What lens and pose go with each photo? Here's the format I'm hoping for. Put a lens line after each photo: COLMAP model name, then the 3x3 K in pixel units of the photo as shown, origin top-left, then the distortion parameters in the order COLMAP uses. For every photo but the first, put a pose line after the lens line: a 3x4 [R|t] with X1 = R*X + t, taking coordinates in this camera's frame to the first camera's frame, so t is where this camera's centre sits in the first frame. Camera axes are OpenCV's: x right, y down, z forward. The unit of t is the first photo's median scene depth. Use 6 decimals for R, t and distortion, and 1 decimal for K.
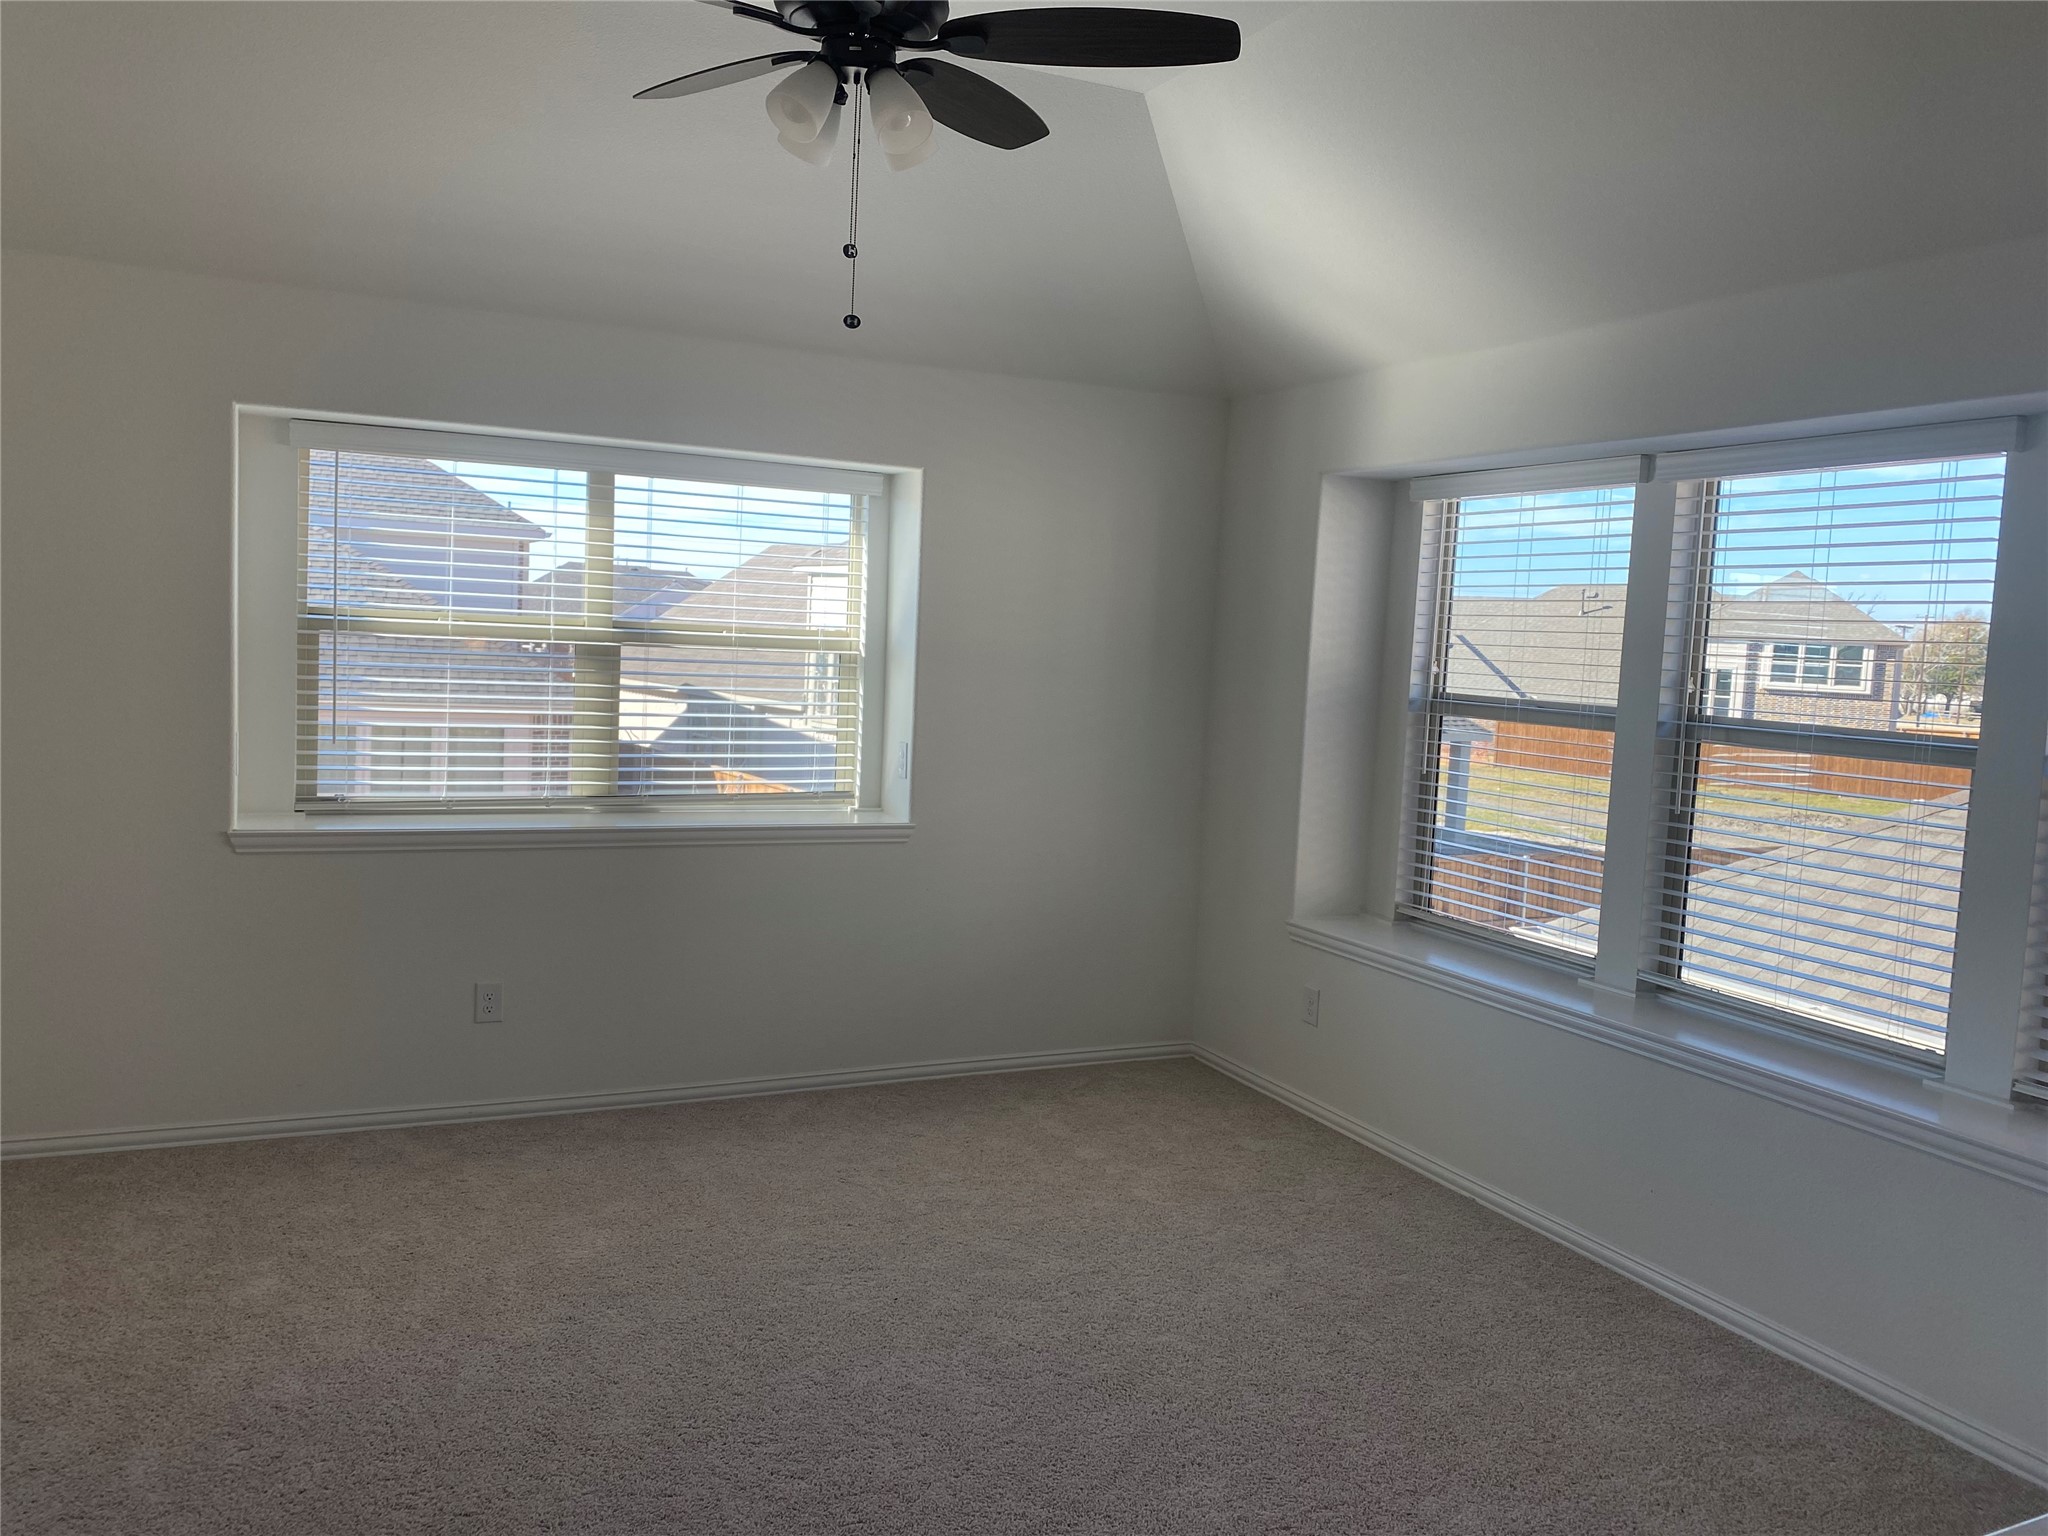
lens RADIAL K [[1575.1, 0, 1007.0], [0, 1575.1, 757.6], [0, 0, 1]] dist [0.037554, -0.055334]
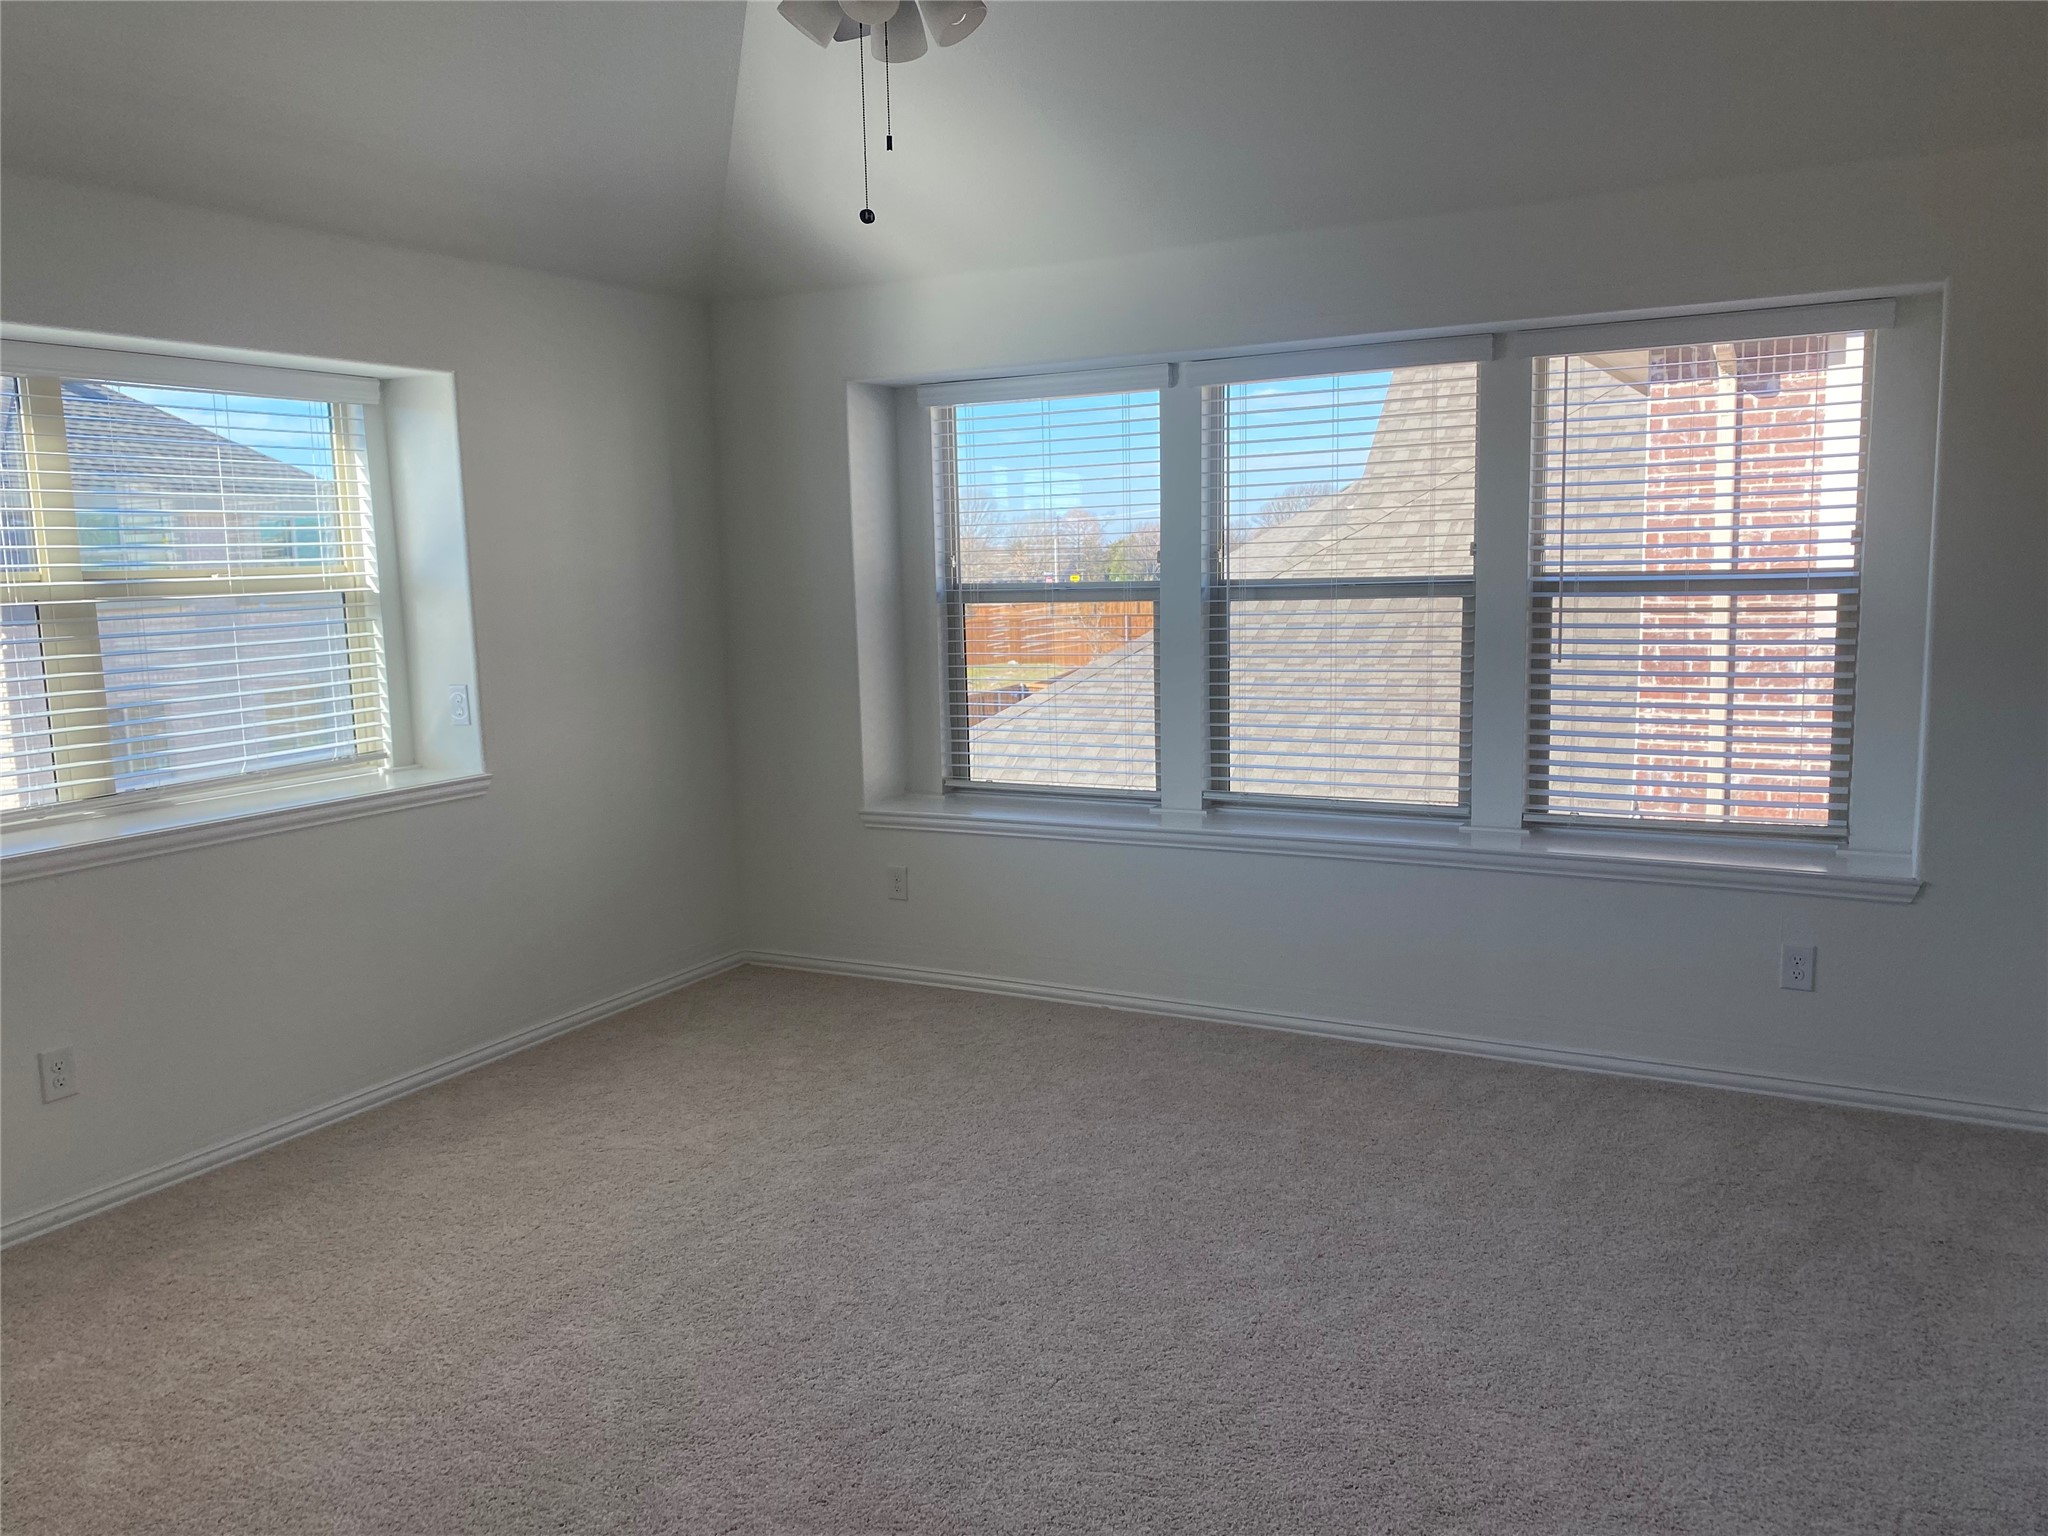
lens RADIAL K [[1575.1, 0, 1023.2], [0, 1575.1, 765.4], [0, 0, 1]] dist [0.037554, -0.055334]
pose [[0.794432, -0.145519, 0.589663, -0.385643], [0.111807, 0.989320, 0.093514, -0.013722], [-0.596974, -0.008362, 0.802217, 0.097858]]
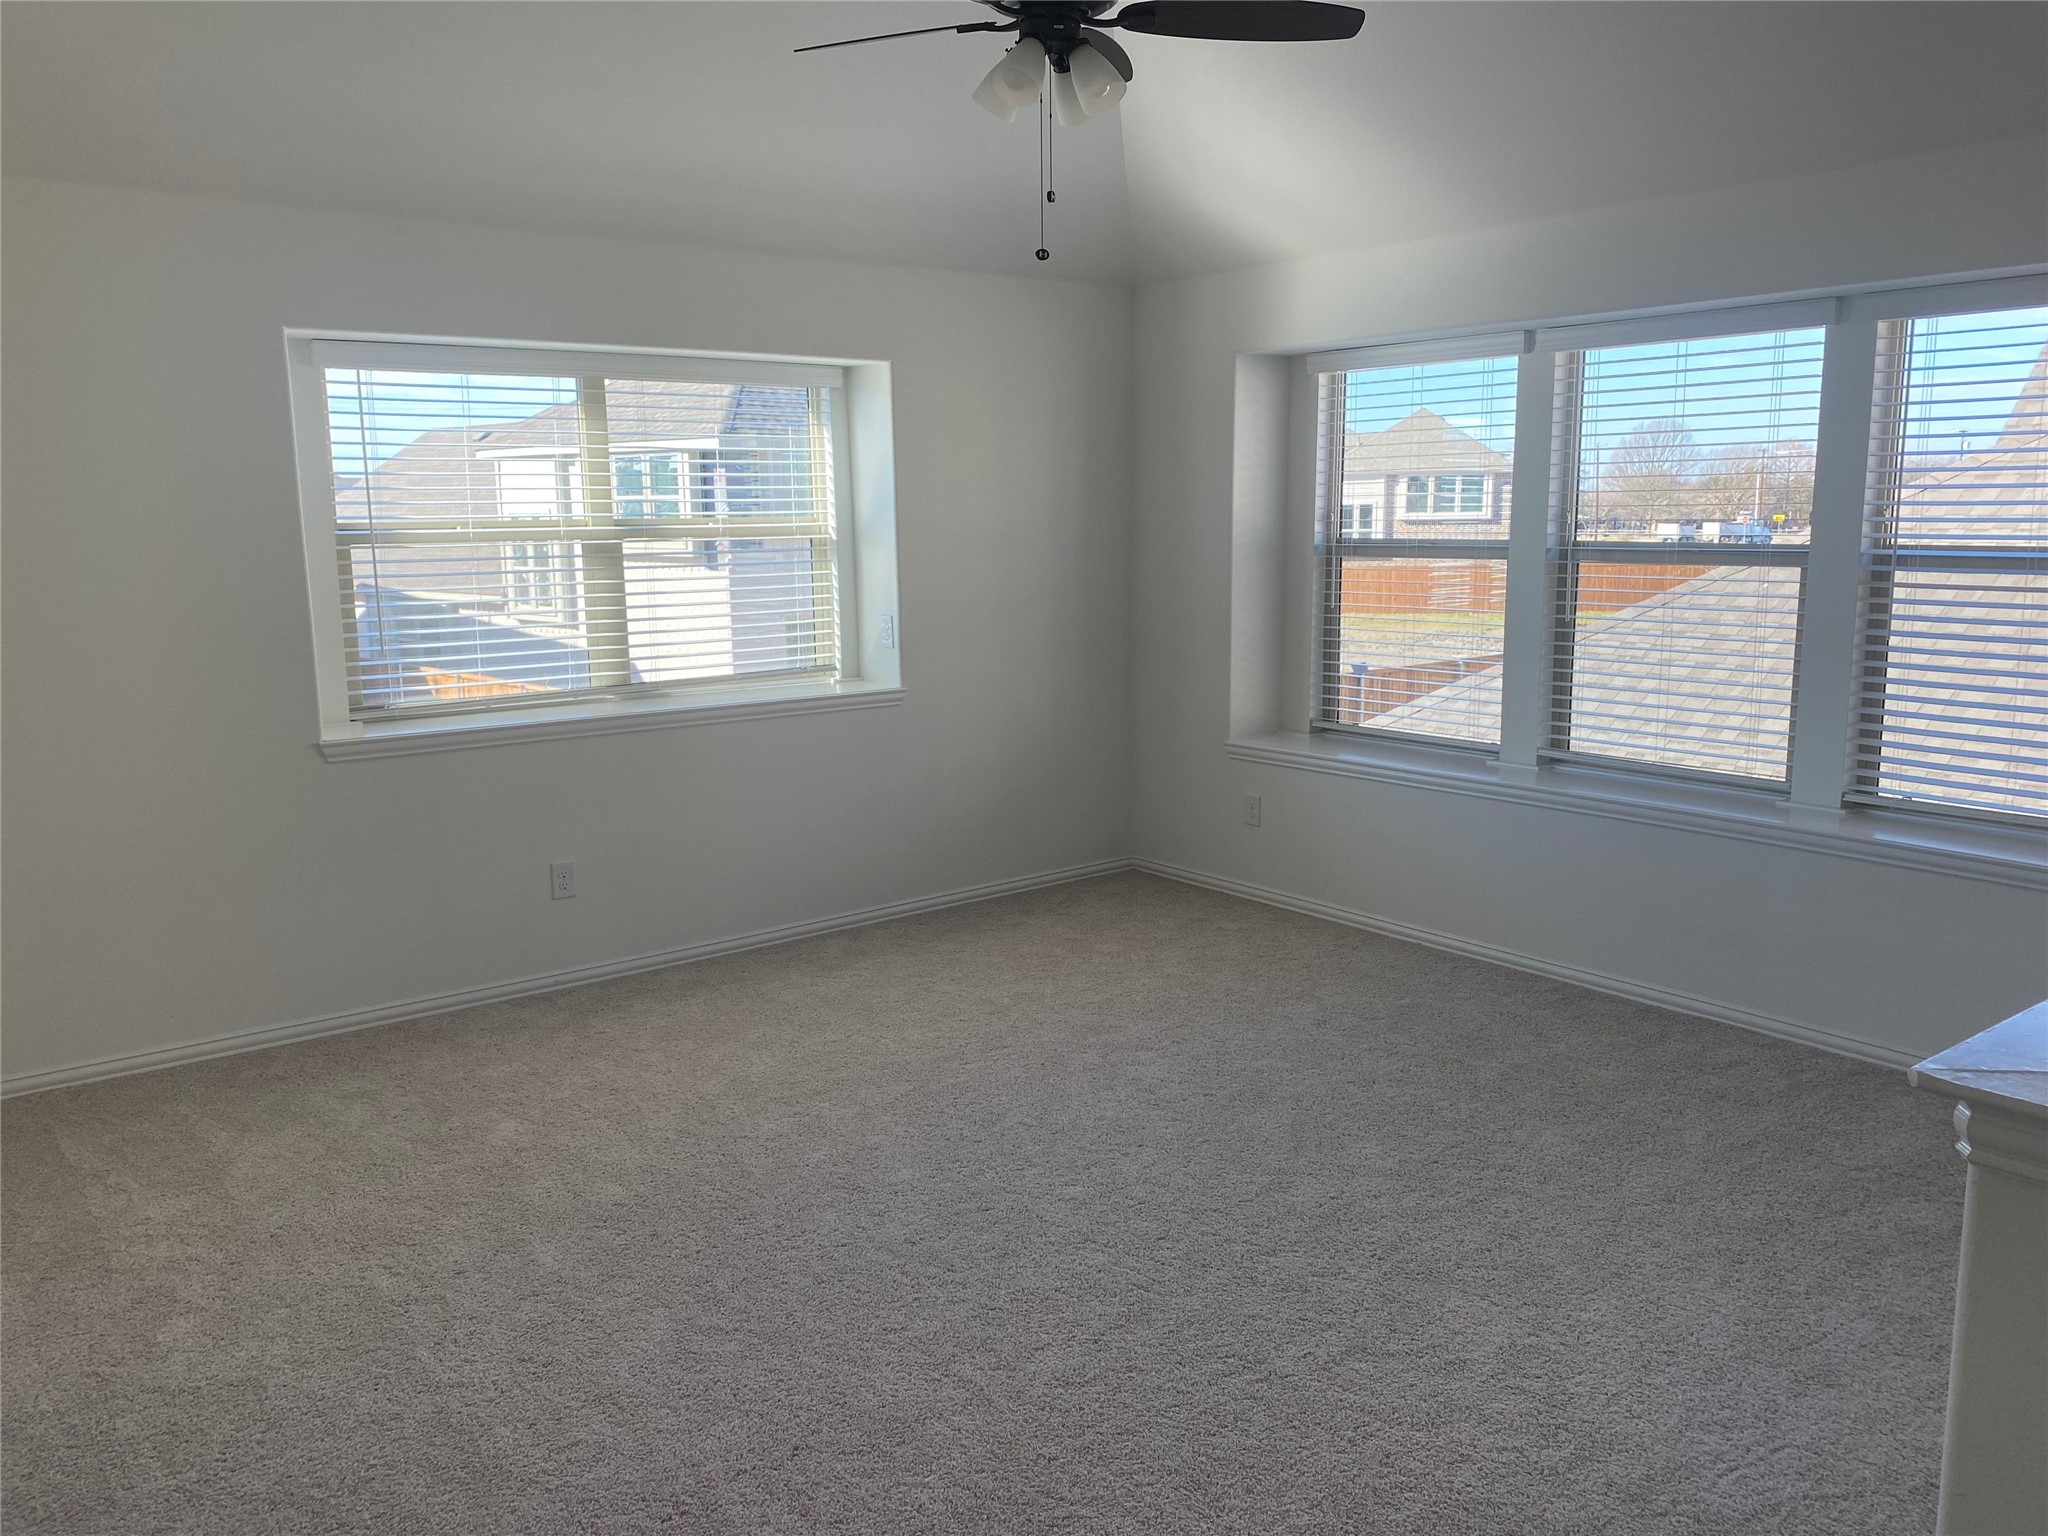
lens RADIAL K [[1575.1, 0, 1024.4], [0, 1575.1, 769.8], [0, 0, 1]] dist [0.037554, -0.055334]
pose [[0.971547, -0.096084, 0.216483, -0.246528], [0.076313, 0.992264, 0.097926, -0.002625], [-0.224217, -0.078619, 0.971363, -0.120313]]
